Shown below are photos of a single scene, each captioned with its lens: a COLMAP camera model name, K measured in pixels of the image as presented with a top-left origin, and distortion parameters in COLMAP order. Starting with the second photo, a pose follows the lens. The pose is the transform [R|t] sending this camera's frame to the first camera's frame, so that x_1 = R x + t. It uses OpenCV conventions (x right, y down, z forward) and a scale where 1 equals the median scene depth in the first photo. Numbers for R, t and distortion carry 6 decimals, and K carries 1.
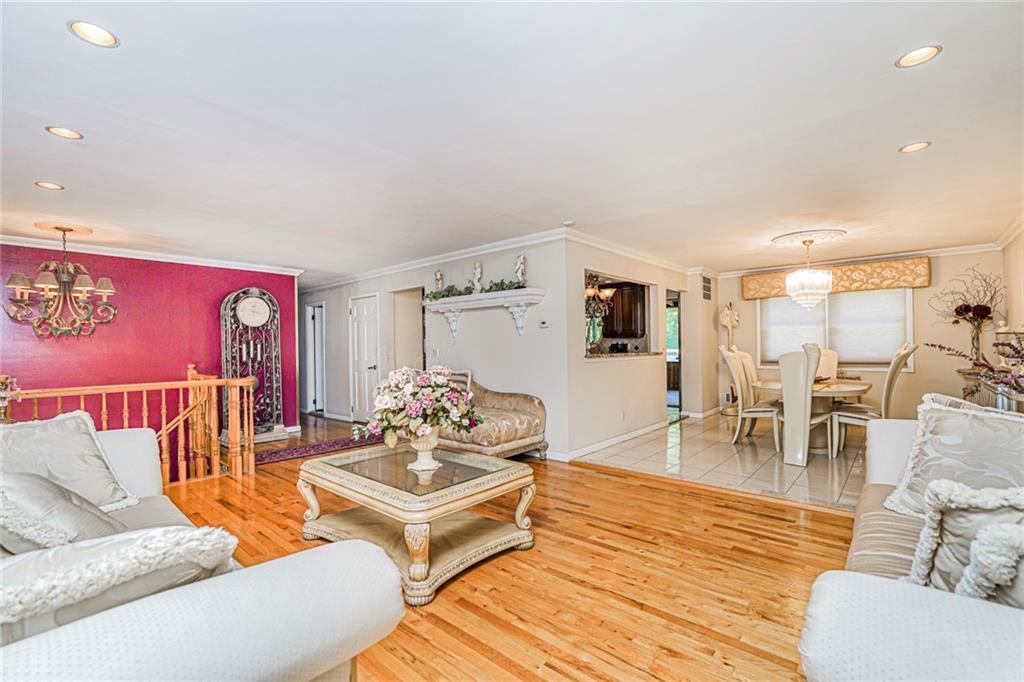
lens RADIAL K [[453.0, 0, 509.0], [0, 453.0, 344.4], [0, 0, 1]] dist [-0.005270, 0.006976]
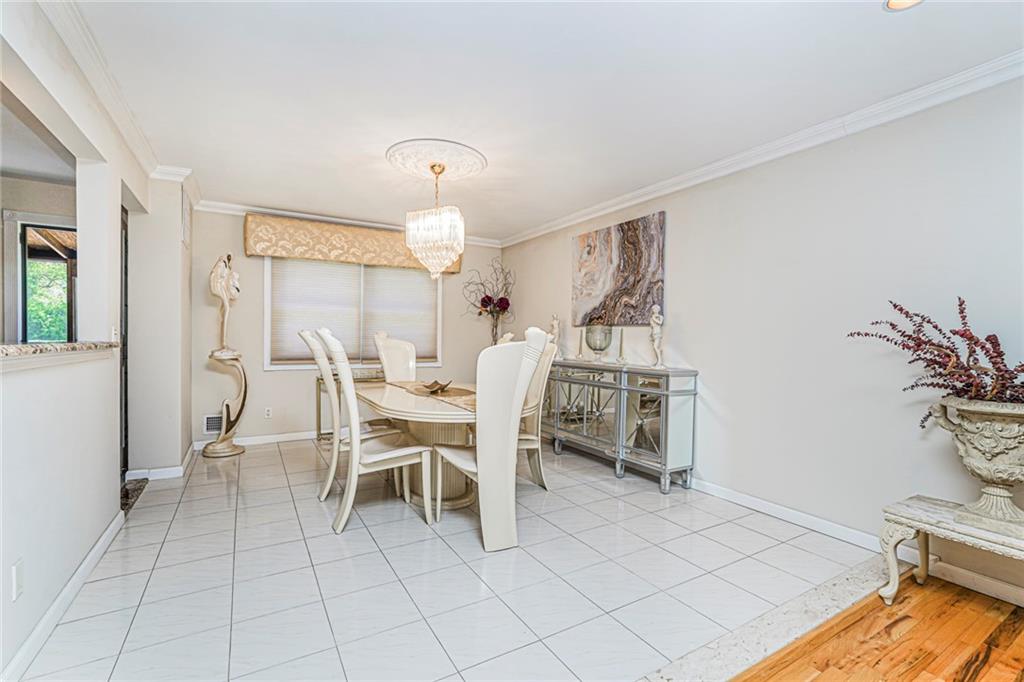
lens RADIAL K [[453.0, 0, 511.1], [0, 453.0, 343.7], [0, 0, 1]] dist [-0.005270, 0.006976]
pose [[0.319065, 0.007287, 0.947705, 0.088533], [-0.018716, 0.999824, -0.001387, 0.014578], [-0.947548, -0.017295, 0.319145, 0.611973]]
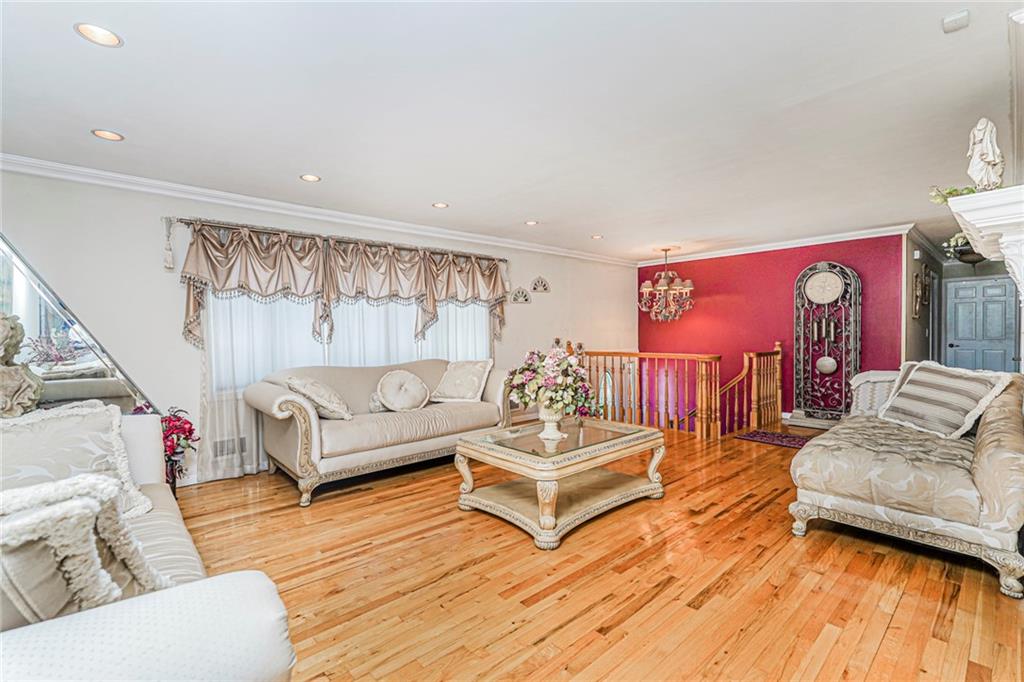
lens RADIAL K [[453.0, 0, 517.6], [0, 453.0, 340.7], [0, 0, 1]] dist [-0.005270, 0.006976]
pose [[-0.114318, 0.035484, -0.992810, 0.445618], [0.013910, 0.999321, 0.034115, -0.004295], [0.993347, -0.009910, -0.114734, 0.493707]]
